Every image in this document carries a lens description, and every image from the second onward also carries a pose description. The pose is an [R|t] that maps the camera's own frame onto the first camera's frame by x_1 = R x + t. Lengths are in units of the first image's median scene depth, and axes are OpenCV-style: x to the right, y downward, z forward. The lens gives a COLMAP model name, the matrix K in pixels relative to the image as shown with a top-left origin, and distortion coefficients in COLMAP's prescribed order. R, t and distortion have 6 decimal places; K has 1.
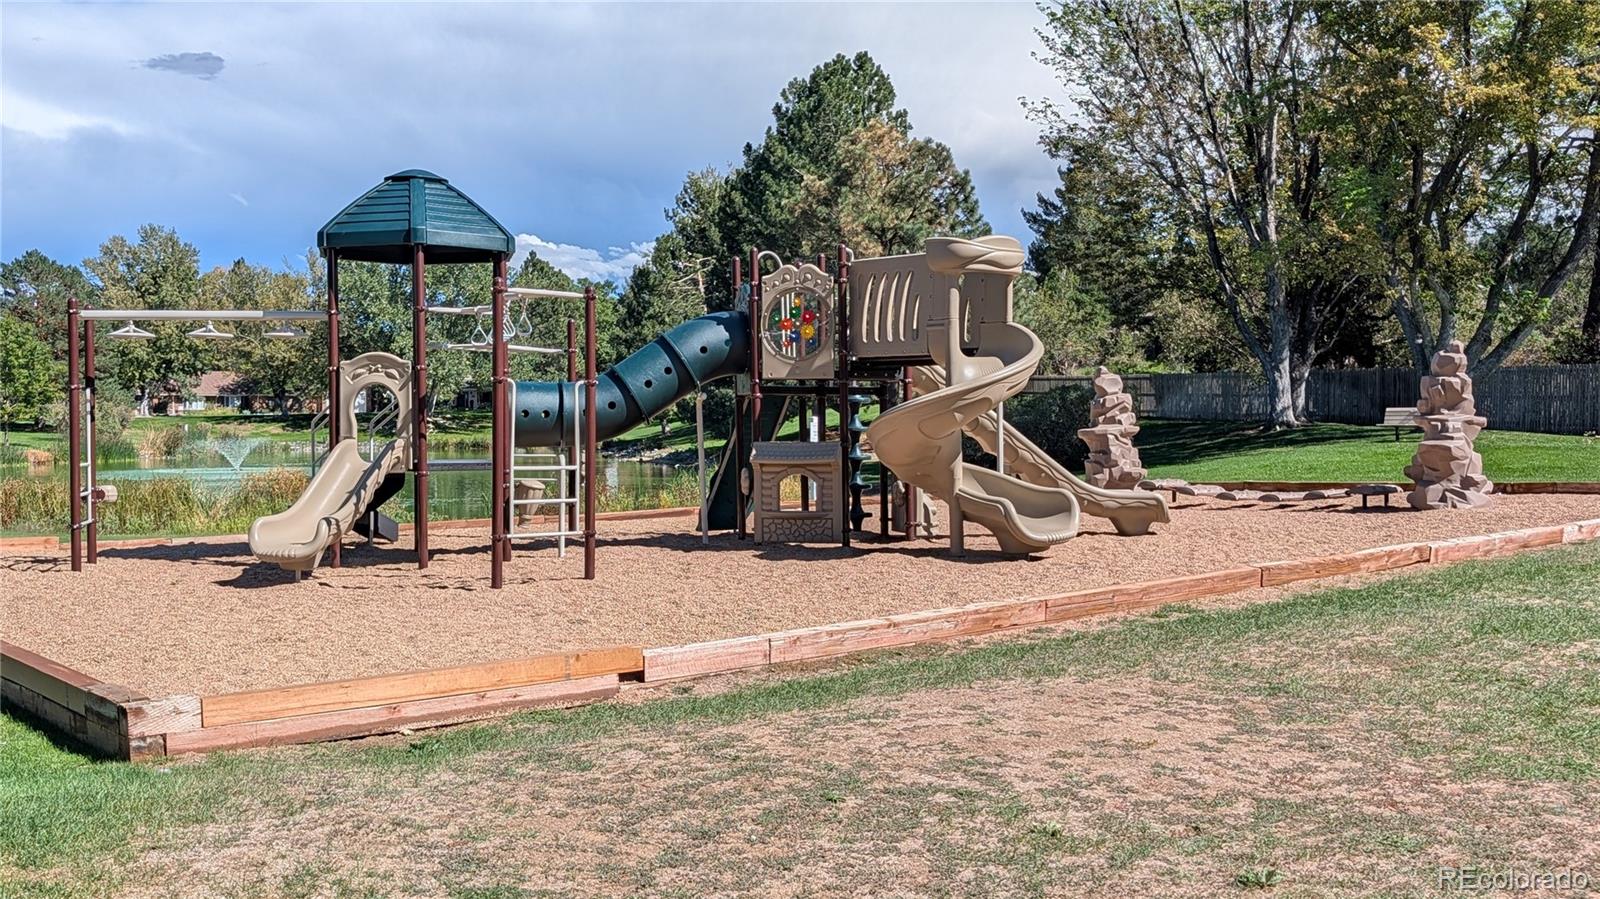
lens RADIAL K [[1594.8, 0, 800.0], [0, 1594.8, 449.5], [0, 0, 1]] dist [0.124686, -0.287343]
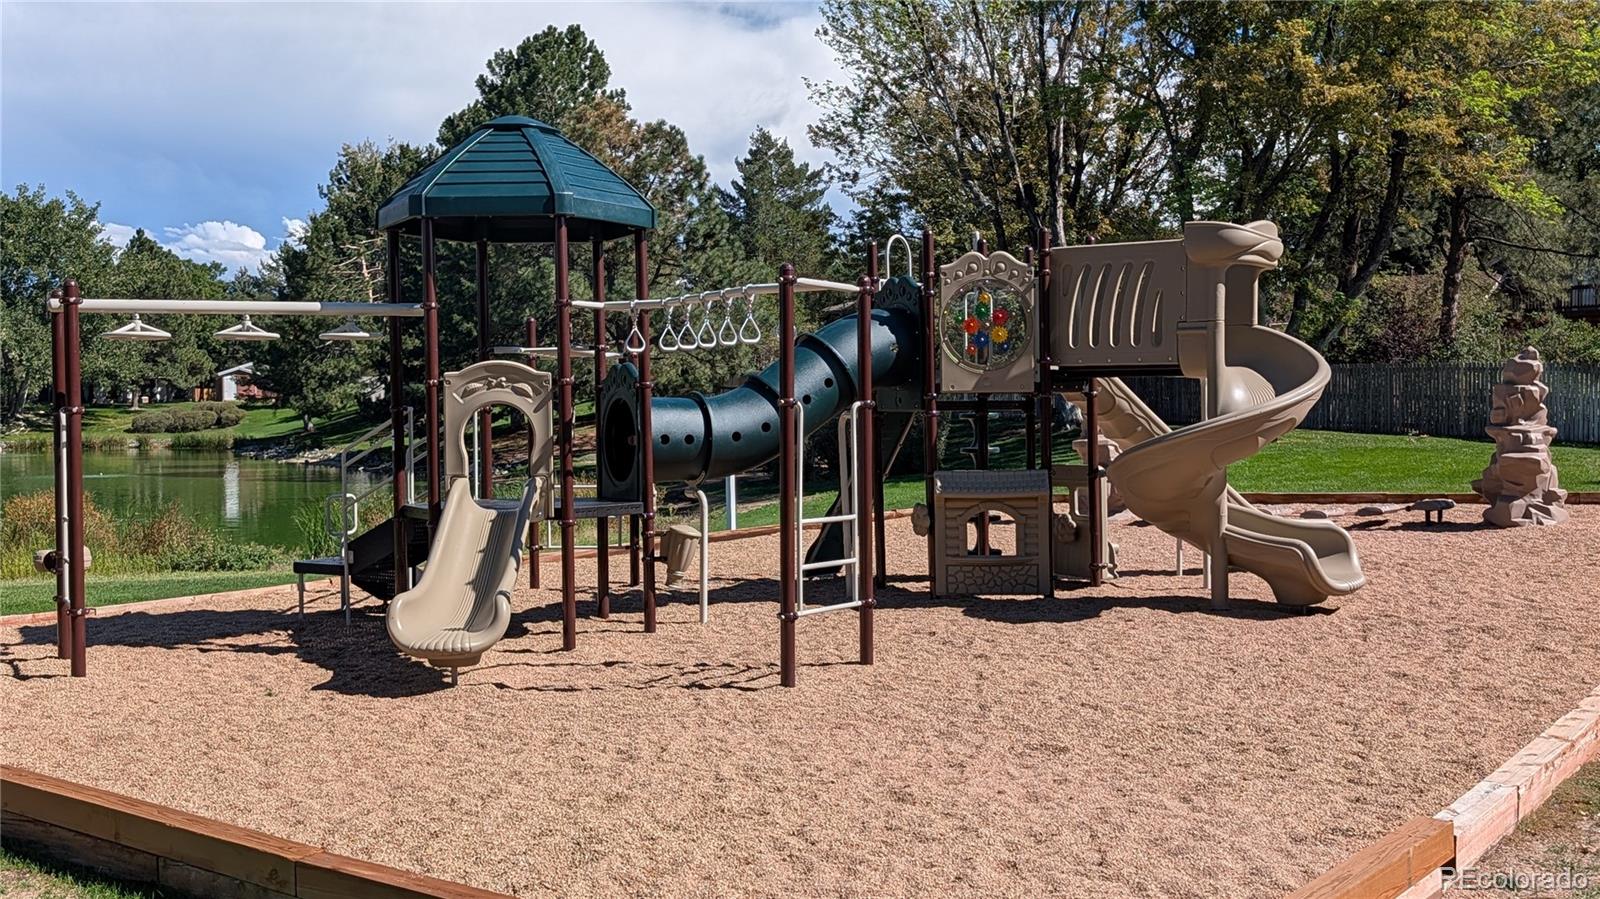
lens RADIAL K [[1594.8, 0, 800.0], [0, 1594.8, 449.5], [0, 0, 1]] dist [0.124686, -0.287343]
pose [[0.968581, -0.010923, 0.248459, -0.102656], [0.009432, 0.999930, 0.007193, -0.007671], [-0.248520, -0.004623, 0.968616, 0.081905]]
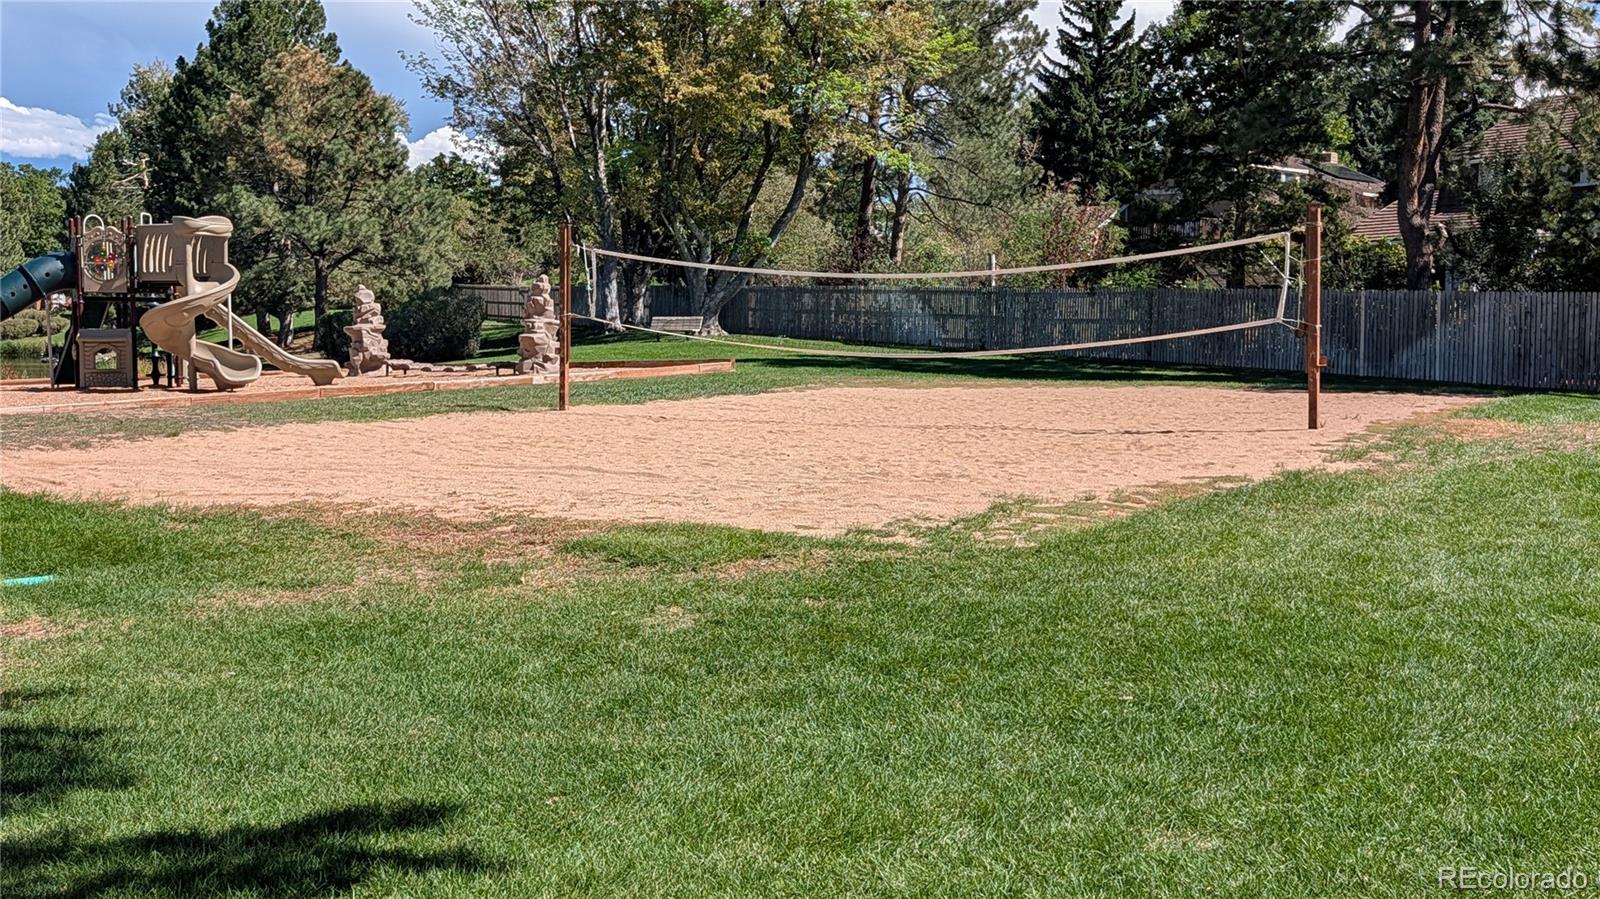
lens RADIAL K [[1820.2, 0, 843.9], [0, 1820.2, 449.4], [0, 0, 1]] dist [-0.009172, -0.030972]
pose [[0.960483, -0.008720, 0.278202, 0.075802], [-0.004253, 0.998933, 0.045994, 0.011081], [-0.278306, -0.045359, 0.959421, -0.388977]]
